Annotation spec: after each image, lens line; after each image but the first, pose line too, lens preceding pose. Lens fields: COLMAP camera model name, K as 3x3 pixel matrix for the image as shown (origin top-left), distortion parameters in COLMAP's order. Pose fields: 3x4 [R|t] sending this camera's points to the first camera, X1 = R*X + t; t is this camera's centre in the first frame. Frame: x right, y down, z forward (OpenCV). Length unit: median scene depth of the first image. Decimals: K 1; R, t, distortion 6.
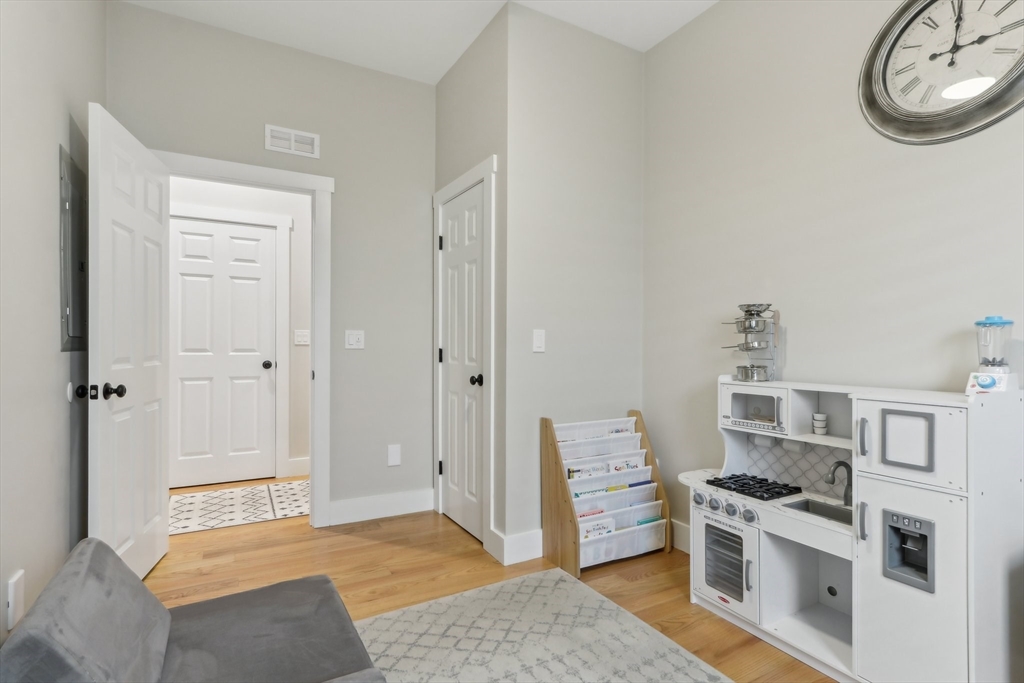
lens RADIAL K [[478.8, 0, 478.6], [0, 478.8, 343.3], [0, 0, 1]] dist [0.000874, 0.000213]
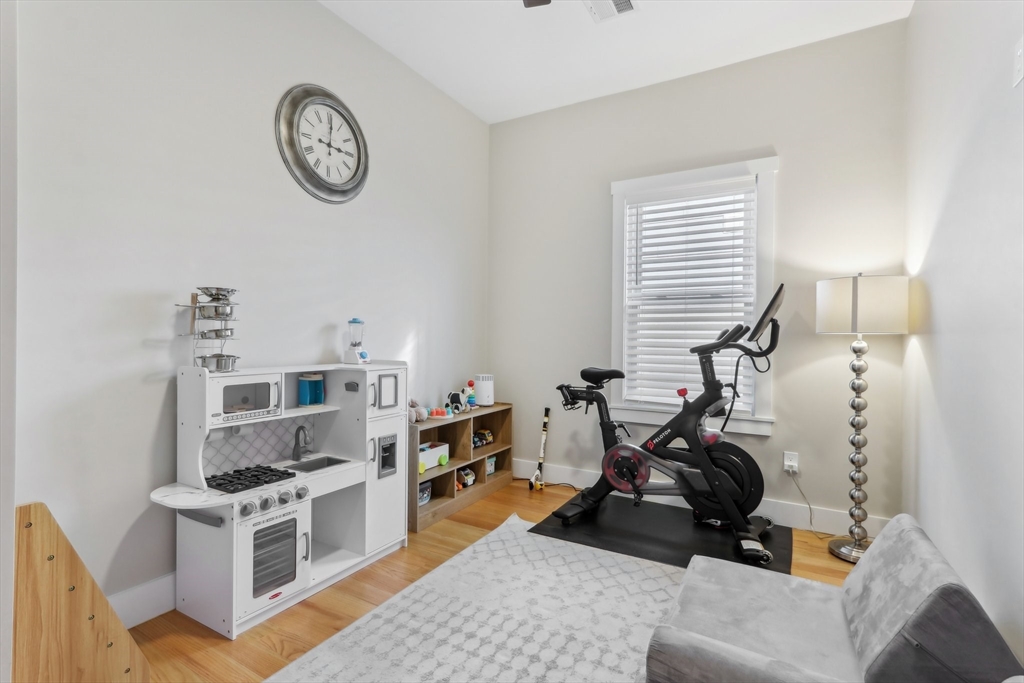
lens RADIAL K [[479.1, 0, 514.1], [0, 479.1, 348.3], [0, 0, 1]] dist [0.001099, 0.000072]
pose [[-0.542554, -0.021587, 0.839743, -0.584540], [-0.015922, 0.999754, 0.015413, 0.012954], [-0.839870, -0.005008, -0.542765, 1.185479]]
